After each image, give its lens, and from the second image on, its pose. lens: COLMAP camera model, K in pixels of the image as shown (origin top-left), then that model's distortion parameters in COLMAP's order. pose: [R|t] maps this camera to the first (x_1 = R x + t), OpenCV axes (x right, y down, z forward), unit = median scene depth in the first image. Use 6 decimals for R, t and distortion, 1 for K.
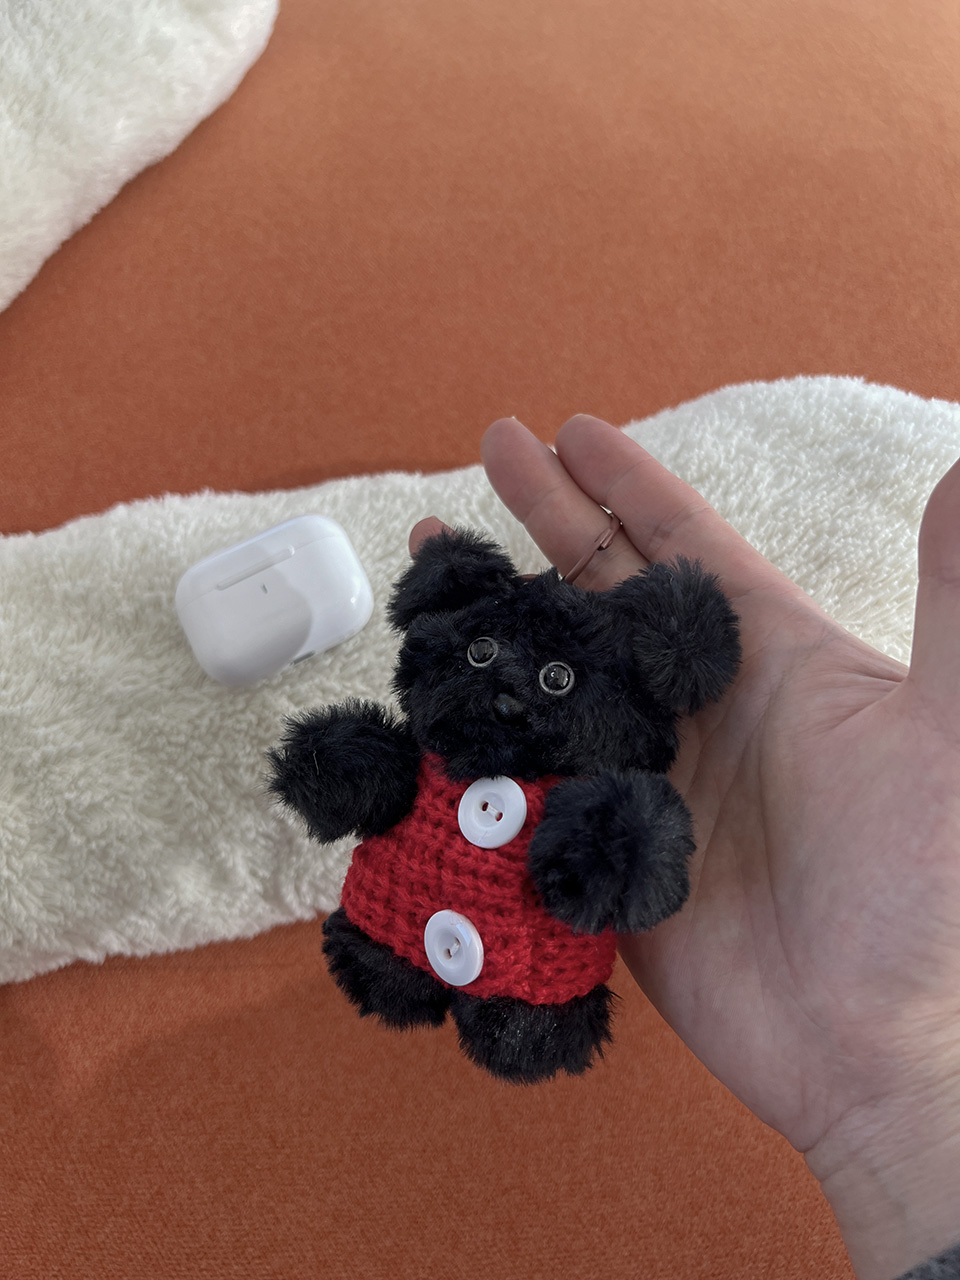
lens RADIAL K [[966.4, 0, 489.9], [0, 966.4, 637.5], [0, 0, 1]] dist [-0.004106, -0.011346]
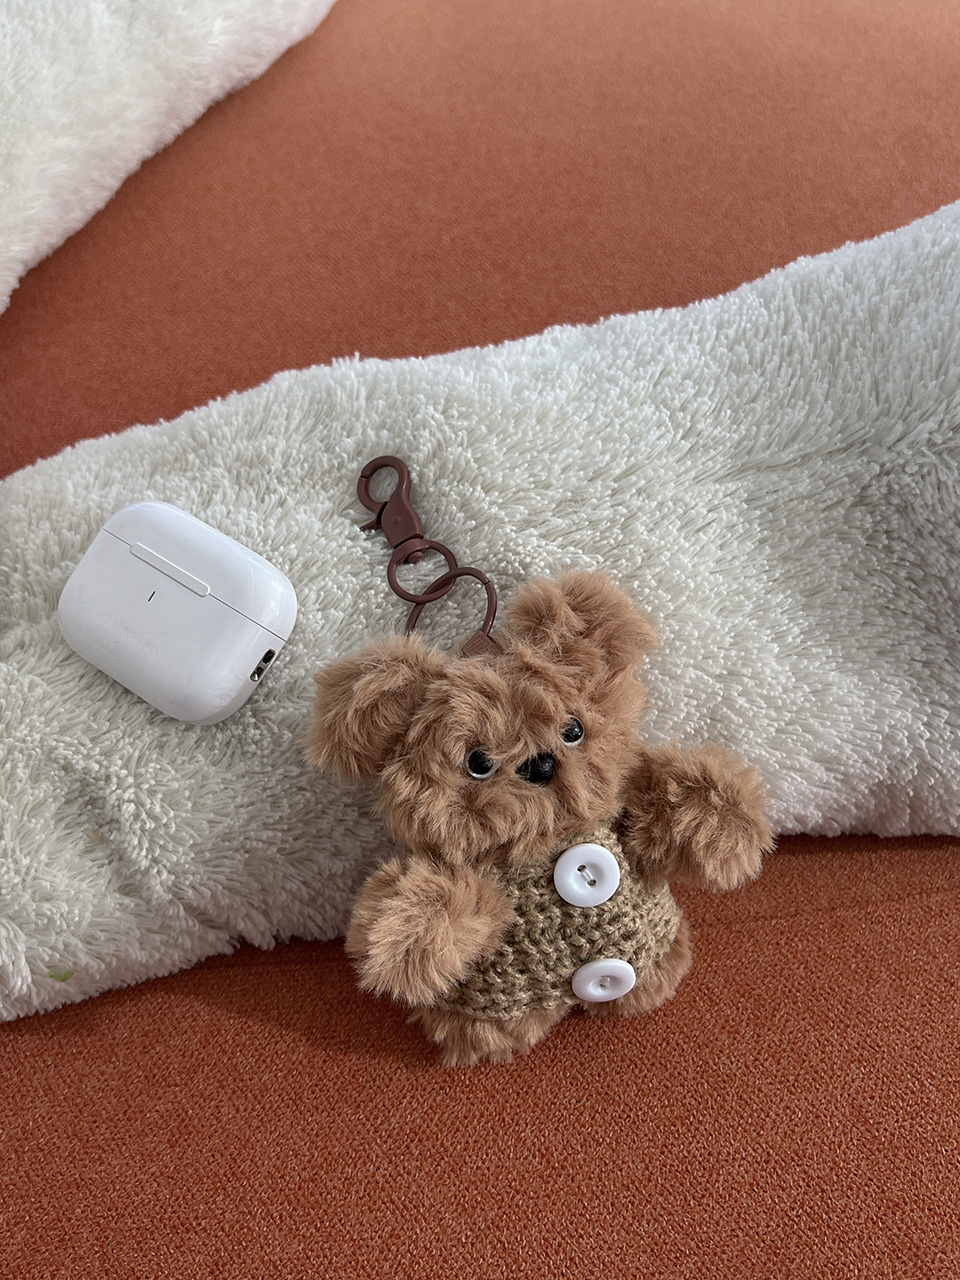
lens RADIAL K [[1267.2, 0, 467.2], [0, 1267.2, 649.4], [0, 0, 1]] dist [-0.000085, 0.010423]
pose [[0.999140, -0.041073, -0.005712, -0.188840], [0.039205, 0.980485, -0.192645, 0.239119], [0.013513, 0.192255, 0.981252, 0.018019]]
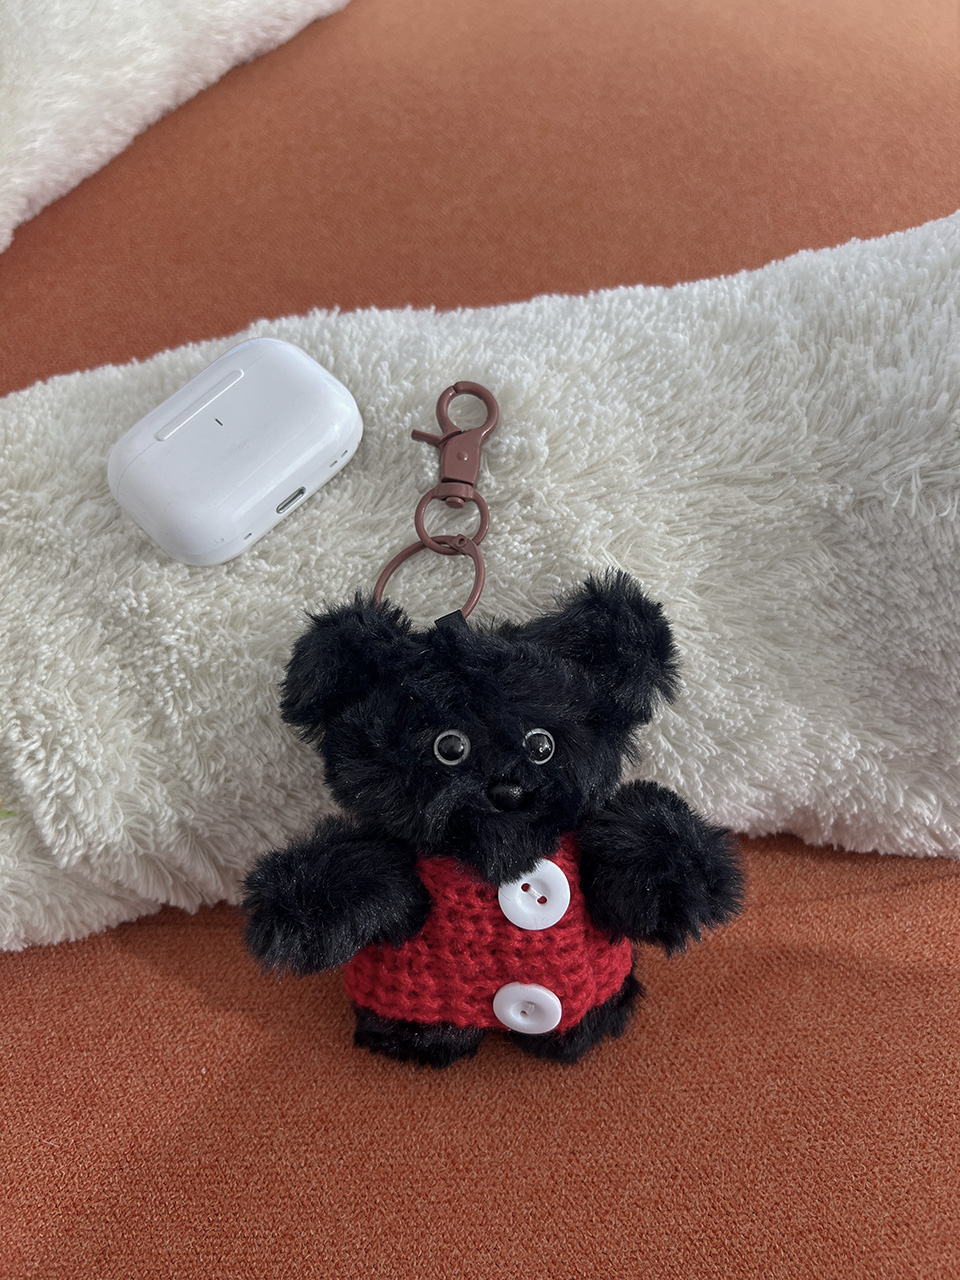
lens RADIAL K [[979.3, 0, 501.0], [0, 979.3, 648.7], [0, 0, 1]] dist [-0.007902, -0.005425]
pose [[0.999577, 0.025956, 0.013127, -0.150402], [-0.024370, 0.993722, -0.109189, 0.168010], [-0.015879, 0.108823, 0.993934, 0.192357]]
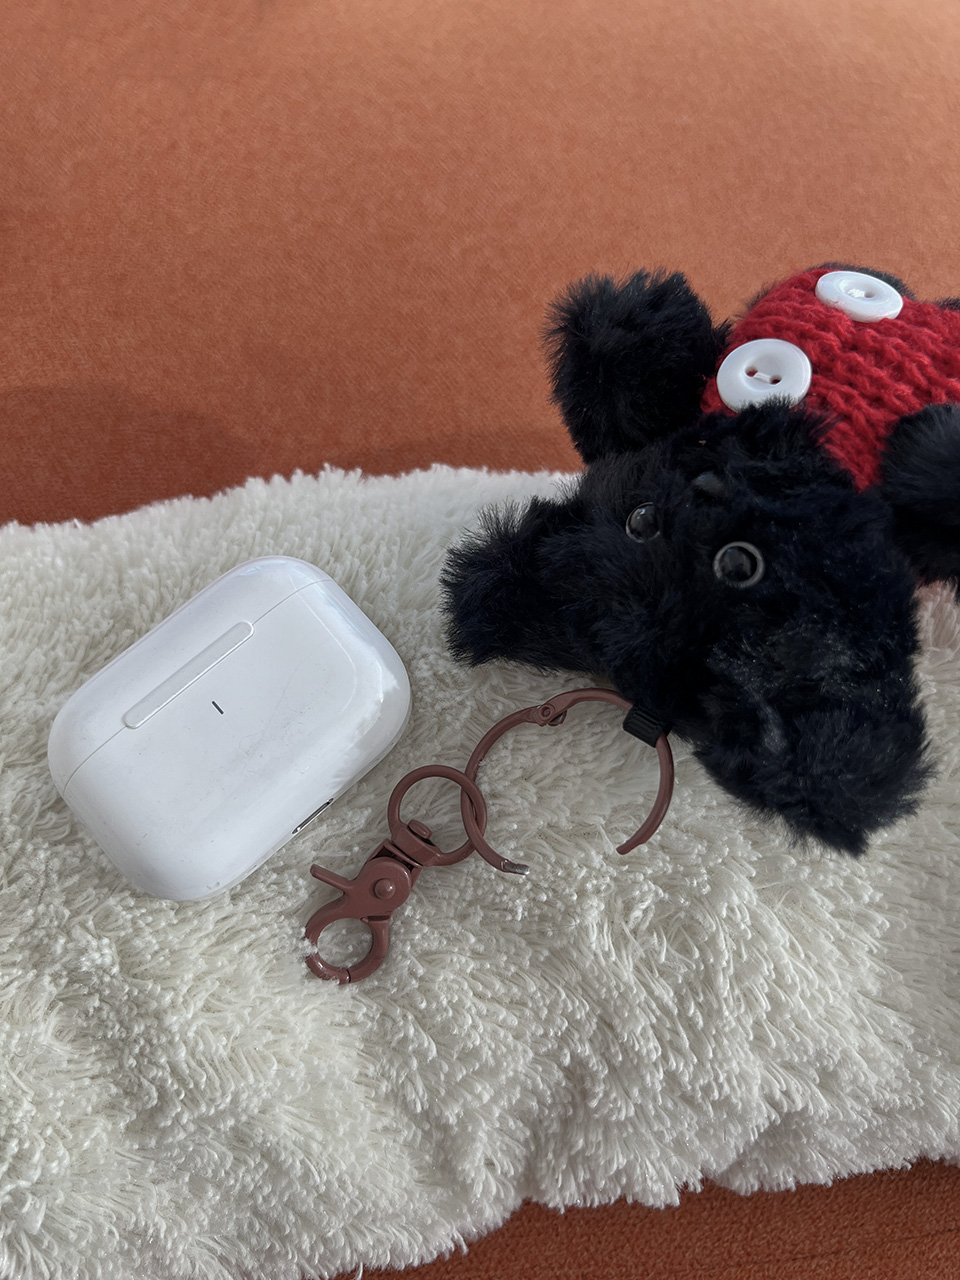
lens RADIAL K [[986.9, 0, 480.1], [0, 986.9, 642.4], [0, 0, 1]] dist [-0.009221, 0.001187]
pose [[0.996038, 0.035745, 0.081426, -0.230394], [-0.033581, 0.999049, -0.027802, -0.022555], [-0.082343, 0.024957, 0.996292, 0.325129]]
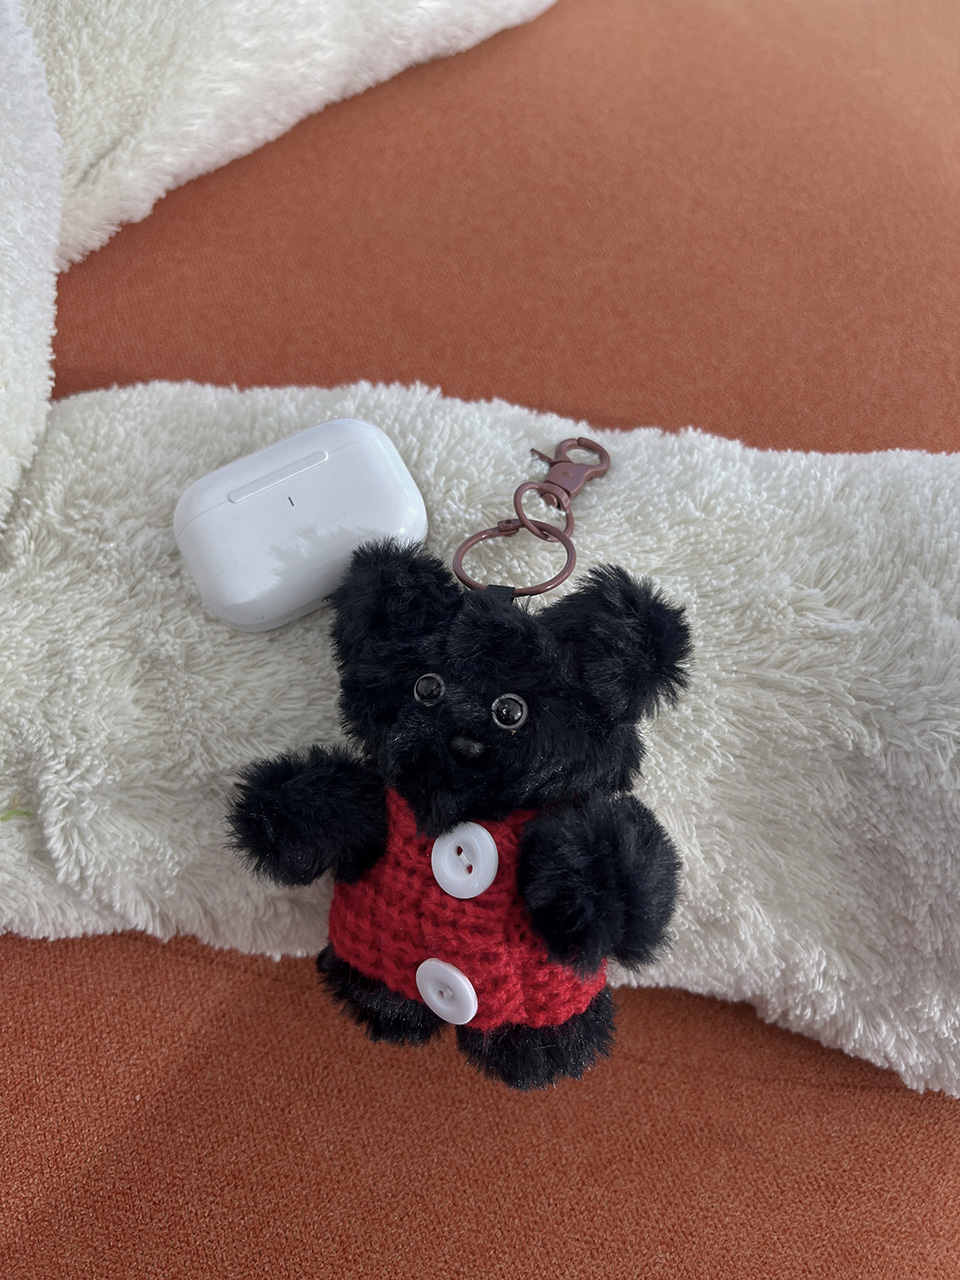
lens RADIAL K [[979.3, 0, 501.0], [0, 979.3, 648.7], [0, 0, 1]] dist [-0.007902, -0.005425]
pose [[0.963681, 0.265695, -0.026908, -0.152102], [-0.266862, 0.961908, -0.059306, 0.072894], [0.010125, 0.064333, 0.997877, 0.175896]]
